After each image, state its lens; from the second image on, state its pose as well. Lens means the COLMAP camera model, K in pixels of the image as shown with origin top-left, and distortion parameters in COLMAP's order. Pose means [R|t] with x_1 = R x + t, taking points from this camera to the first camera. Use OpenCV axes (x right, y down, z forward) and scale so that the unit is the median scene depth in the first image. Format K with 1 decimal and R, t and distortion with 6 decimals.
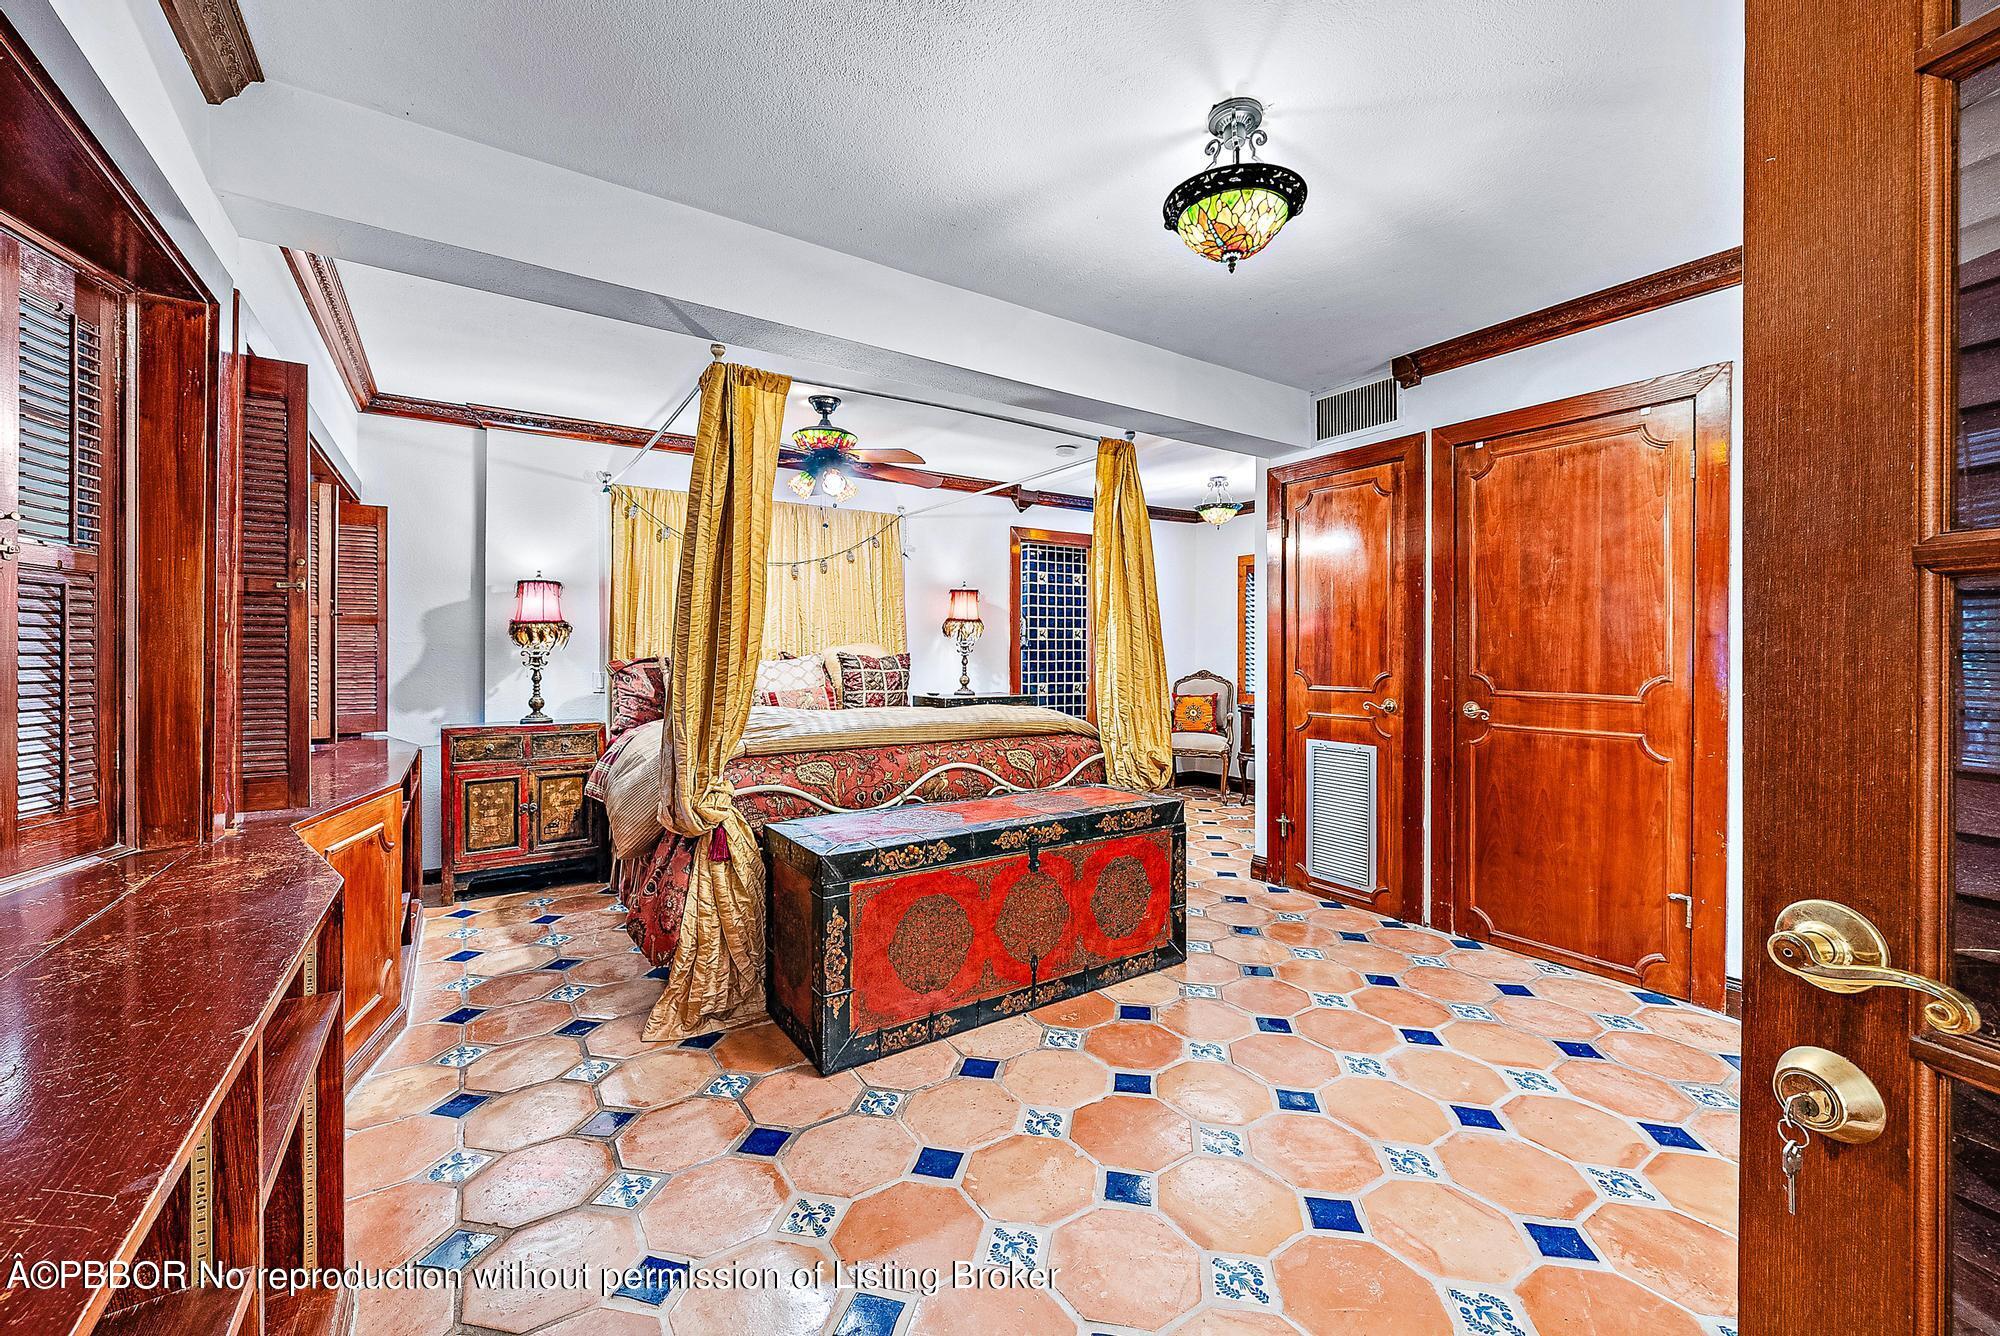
lens RADIAL K [[792.2, 0, 996.8], [0, 792.2, 664.7], [0, 0, 1]] dist [0.002120, -0.000151]
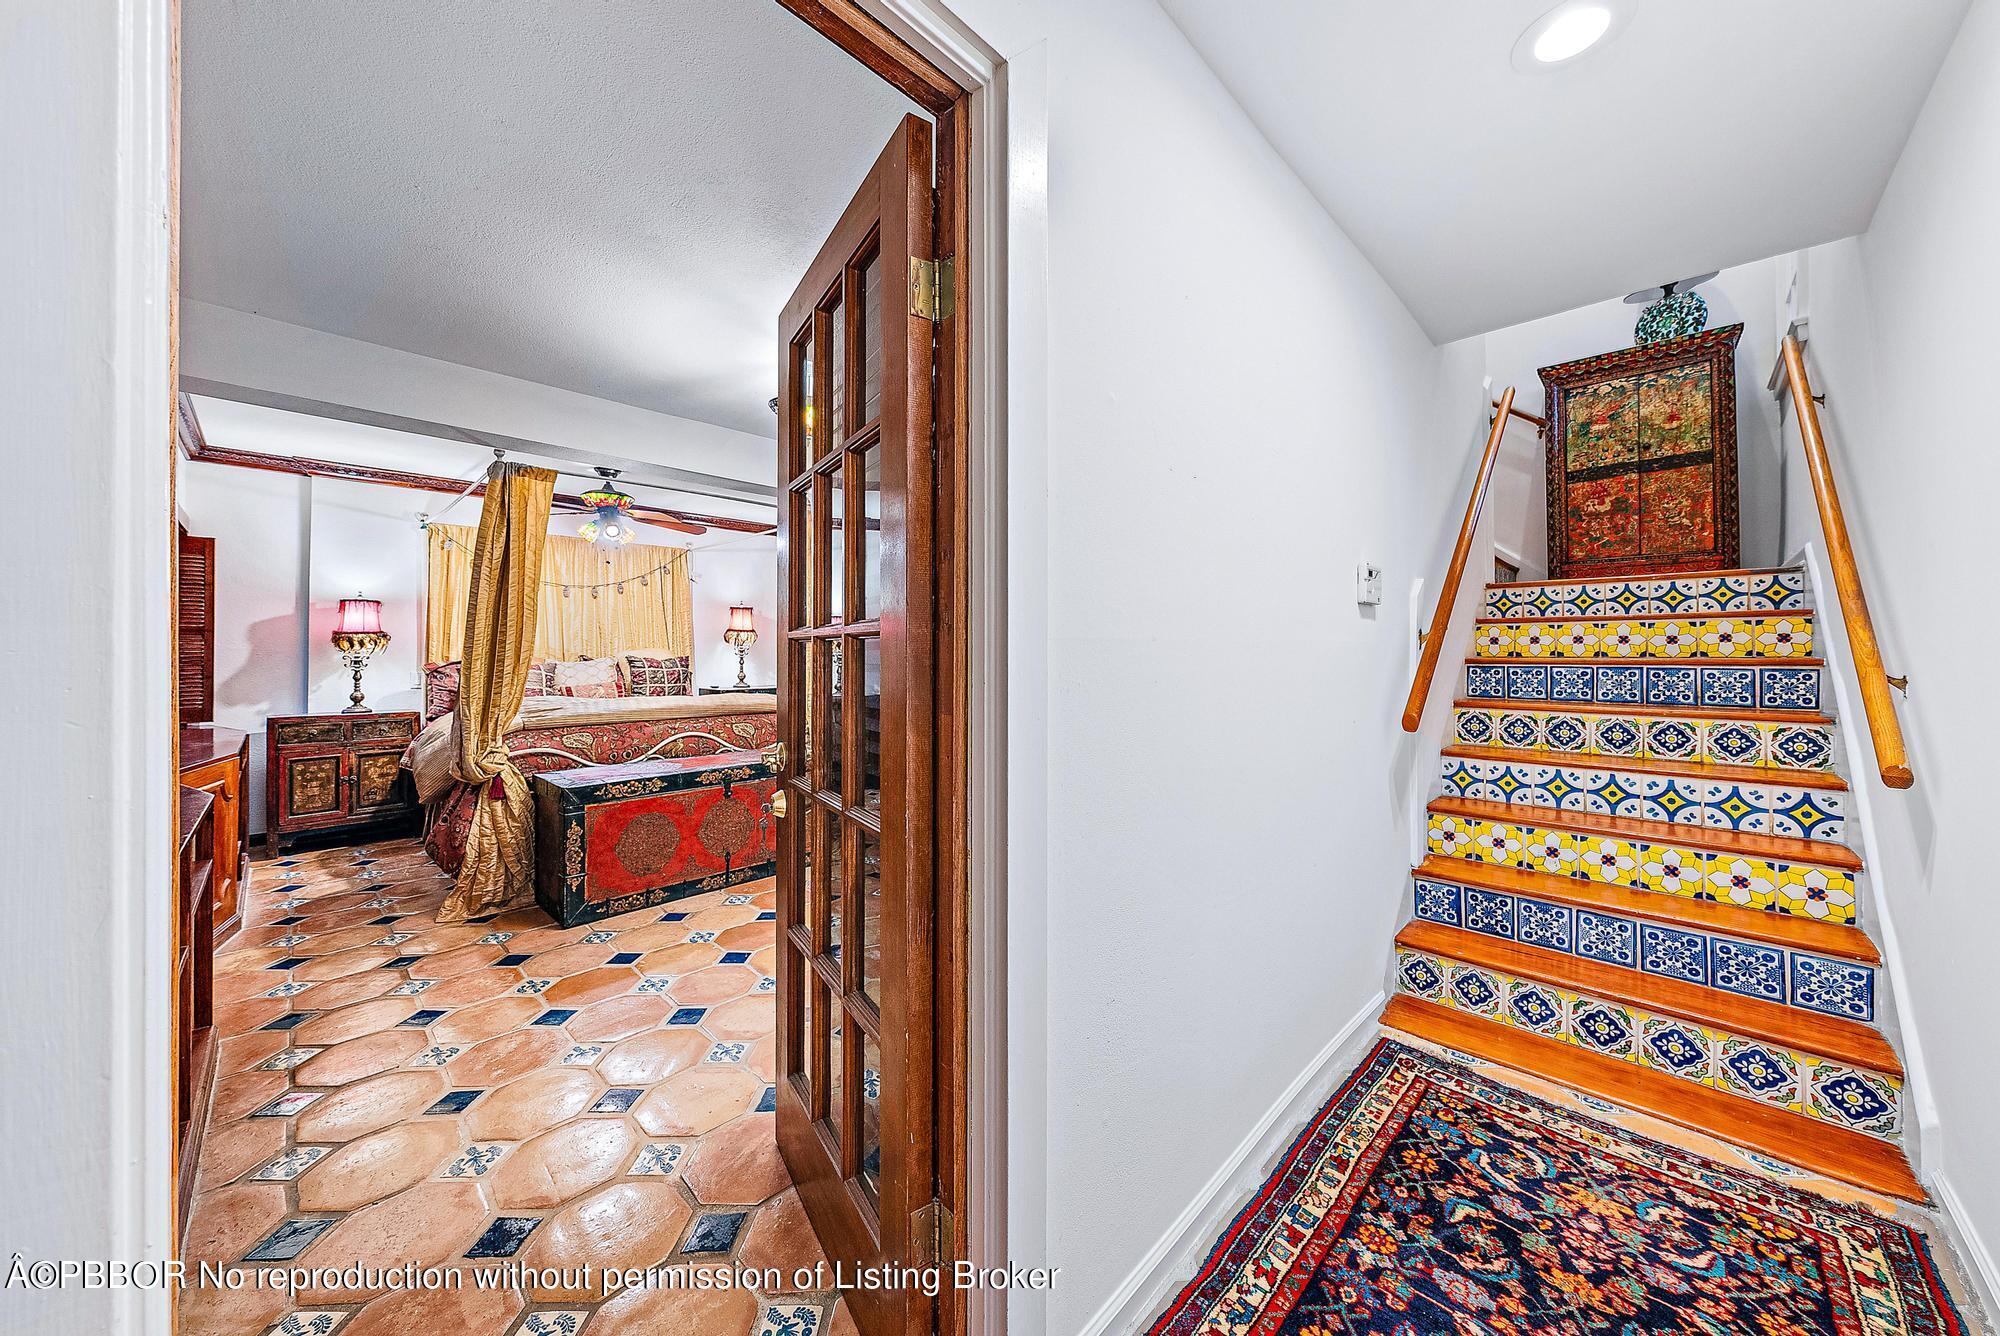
lens RADIAL K [[698.4, 0, 1005.5], [0, 698.4, 653.0], [0, 0, 1]] dist [0.000361, -0.000406]
pose [[0.977151, -0.001892, 0.212540, 0.255296], [0.004510, 0.999920, -0.011837, -0.004816], [-0.212501, 0.012525, 0.977081, -0.406733]]
